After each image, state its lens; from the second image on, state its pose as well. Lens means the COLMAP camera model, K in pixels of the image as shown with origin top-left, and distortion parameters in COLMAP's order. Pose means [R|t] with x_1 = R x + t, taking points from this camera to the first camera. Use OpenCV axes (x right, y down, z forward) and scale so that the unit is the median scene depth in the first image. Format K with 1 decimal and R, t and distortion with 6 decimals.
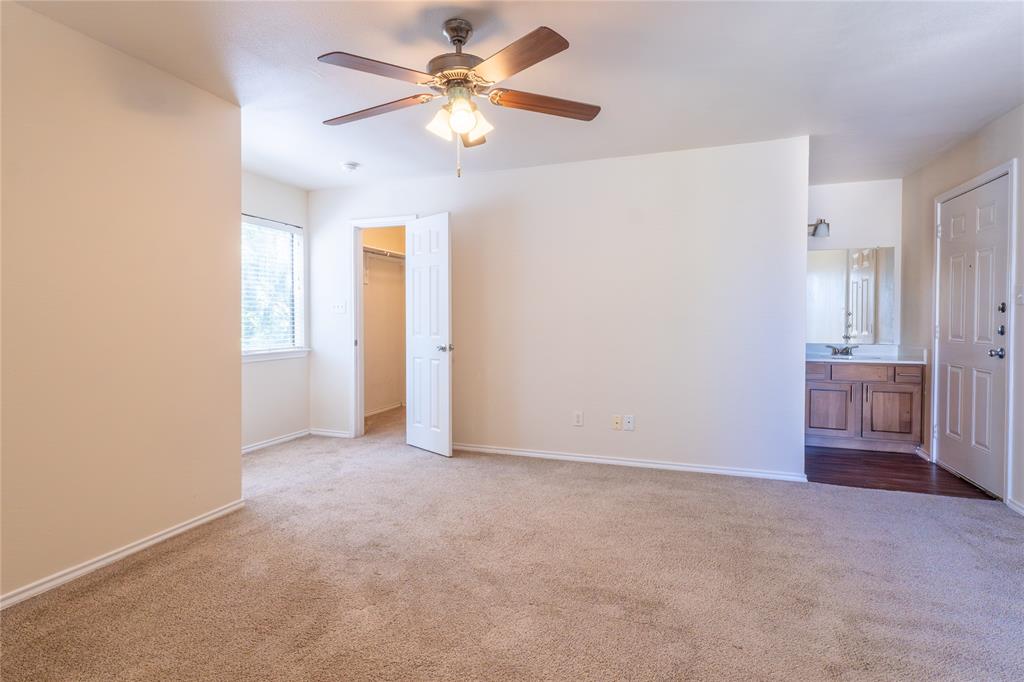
lens RADIAL K [[495.7, 0, 511.5], [0, 495.7, 325.9], [0, 0, 1]] dist [0.003961, 0.000052]
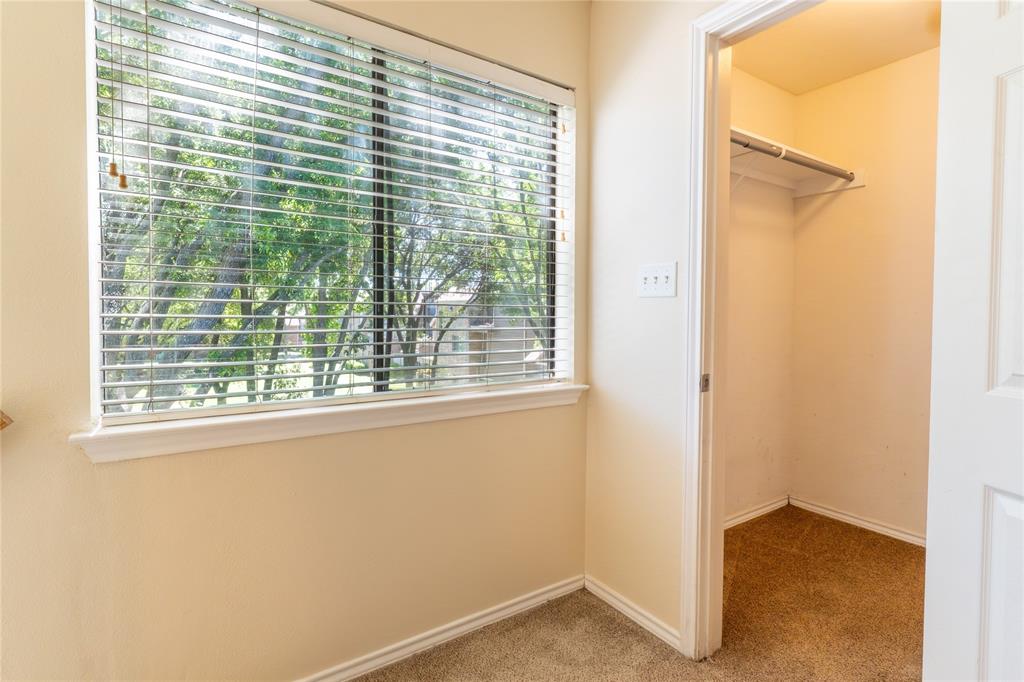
lens RADIAL K [[495.7, 0, 511.5], [0, 495.7, 325.9], [0, 0, 1]] dist [0.003961, 0.000052]
pose [[0.804850, 0.020541, -0.593123, -0.216639], [-0.012960, 0.999771, 0.017038, -0.008639], [0.593337, -0.006026, 0.804932, 0.639620]]
